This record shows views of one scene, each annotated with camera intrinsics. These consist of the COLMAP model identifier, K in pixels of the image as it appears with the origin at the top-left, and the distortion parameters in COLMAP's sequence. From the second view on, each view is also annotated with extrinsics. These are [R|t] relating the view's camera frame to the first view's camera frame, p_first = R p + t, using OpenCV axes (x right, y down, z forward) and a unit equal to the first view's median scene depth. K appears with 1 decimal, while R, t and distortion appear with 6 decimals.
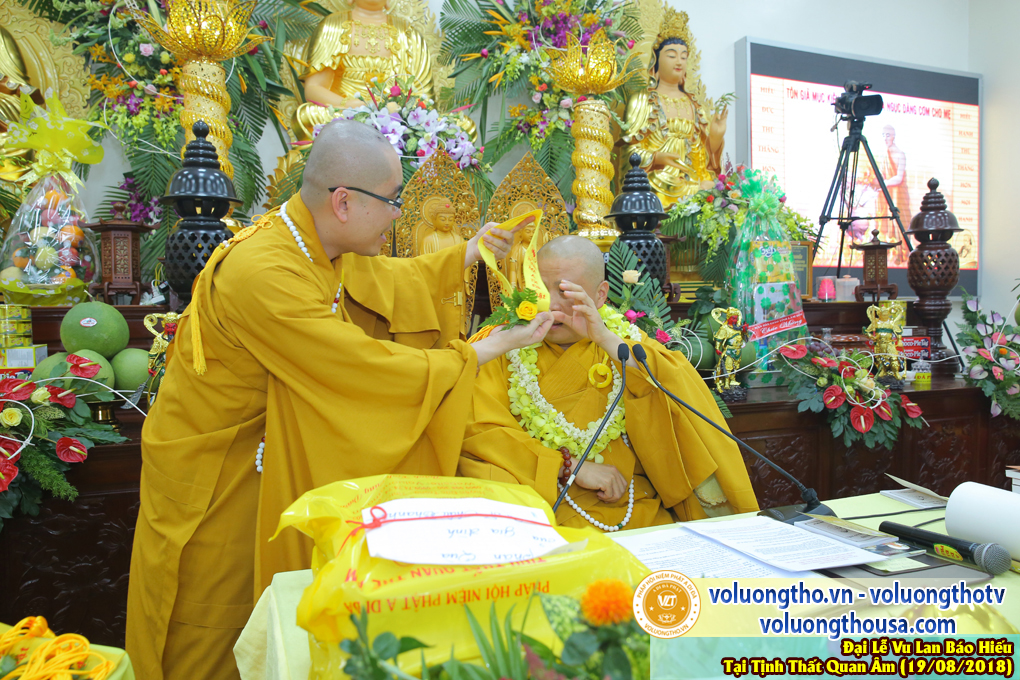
lens RADIAL K [[733.1, 0, 512.8], [0, 733.1, 333.6], [0, 0, 1]] dist [-0.069310, 0.042368]
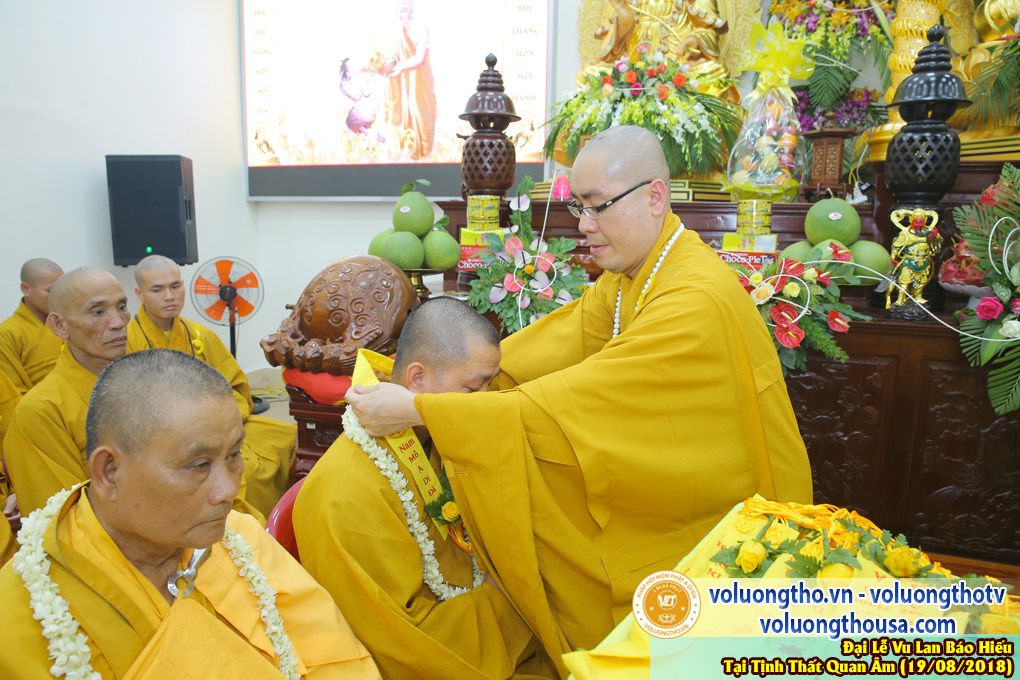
lens RADIAL K [[691.8, 0, 508.2], [0, 691.8, 334.9], [0, 0, 1]] dist [-0.112694, 0.082699]
pose [[0.765604, 0.126101, -0.630832, -0.178615], [-0.041865, 0.988288, 0.146745, 0.023074], [0.641949, -0.085939, 0.761916, -0.121298]]
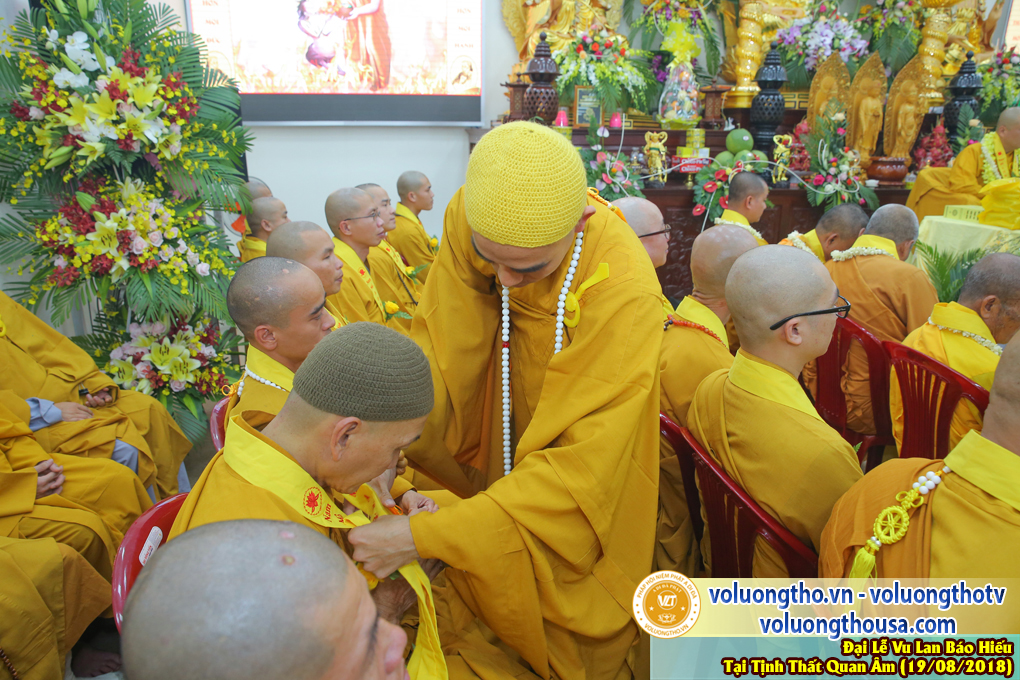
lens RADIAL K [[691.8, 0, 506.7], [0, 691.8, 336.6], [0, 0, 1]] dist [-0.112694, 0.082699]
pose [[0.985458, 0.061096, -0.158559, -0.614453], [-0.018745, 0.966517, 0.255918, 0.036918], [0.168885, -0.249224, 0.953606, -0.884784]]
